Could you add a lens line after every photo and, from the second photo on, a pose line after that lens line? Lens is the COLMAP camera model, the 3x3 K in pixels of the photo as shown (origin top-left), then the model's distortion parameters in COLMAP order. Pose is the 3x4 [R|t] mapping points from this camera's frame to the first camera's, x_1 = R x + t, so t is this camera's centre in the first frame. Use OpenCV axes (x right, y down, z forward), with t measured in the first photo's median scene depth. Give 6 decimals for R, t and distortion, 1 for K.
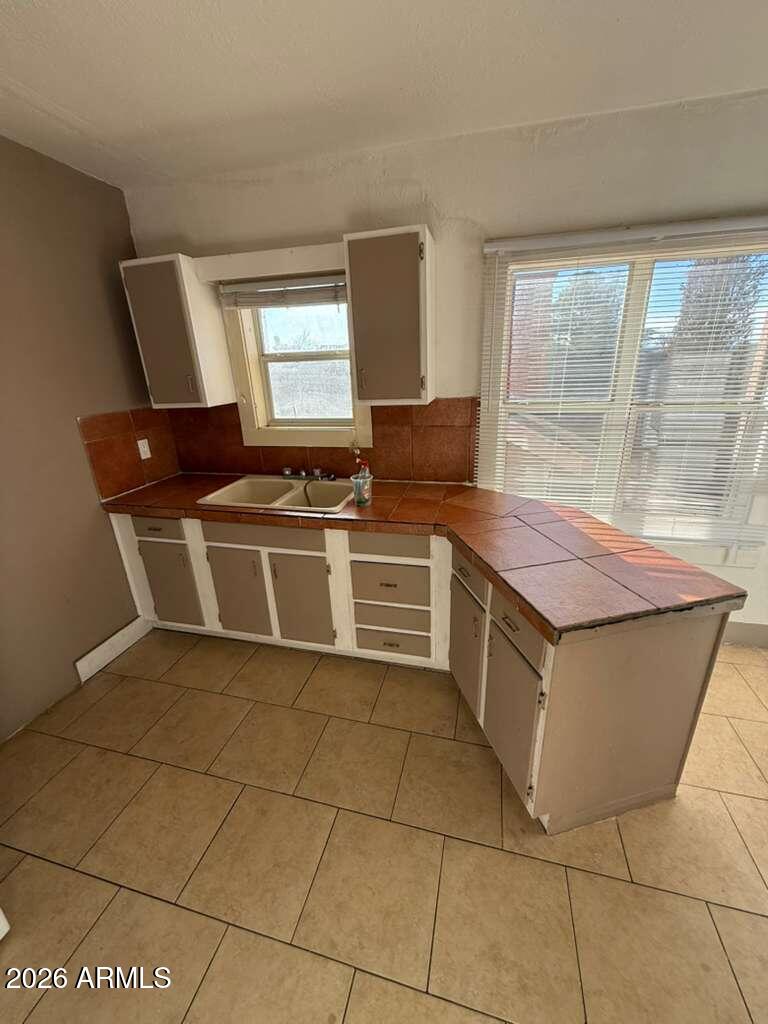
lens RADIAL K [[404.5, 0, 386.1], [0, 404.5, 512.7], [0, 0, 1]] dist [0.000769, 0.000022]
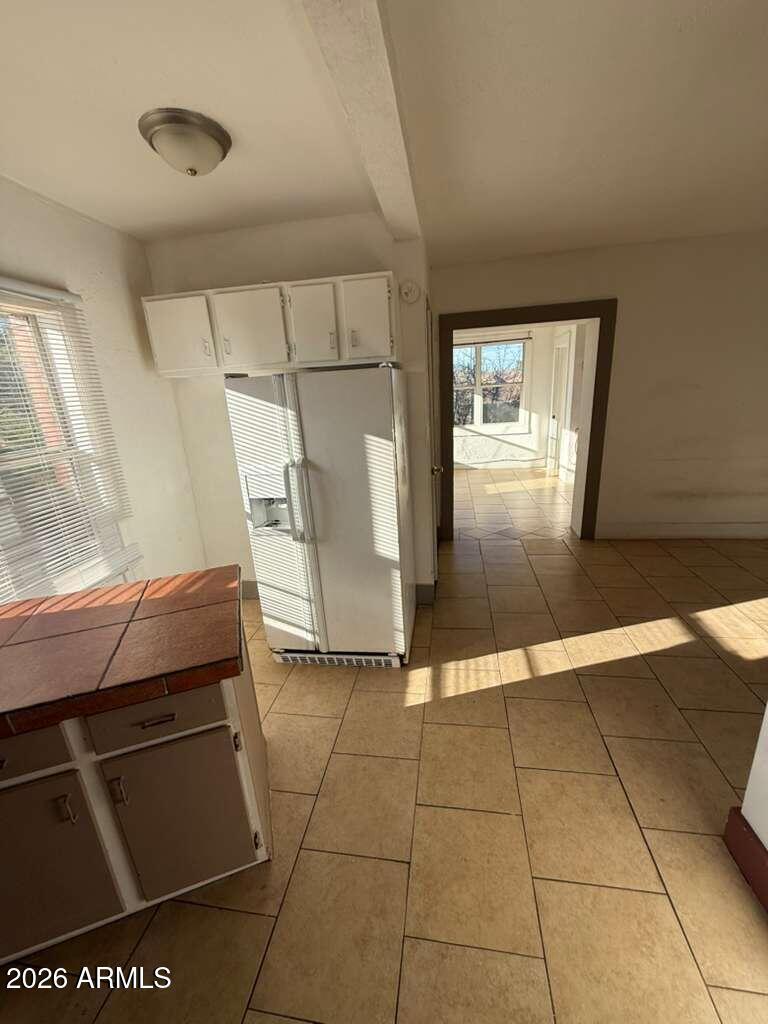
lens RADIAL K [[404.5, 0, 382.8], [0, 404.5, 511.7], [0, 0, 1]] dist [0.000769, 0.000022]
pose [[-0.087923, -0.257146, 0.962364, -0.337193], [0.397605, 0.876749, 0.270595, -0.108767], [-0.913334, 0.406432, 0.025157, 0.346359]]
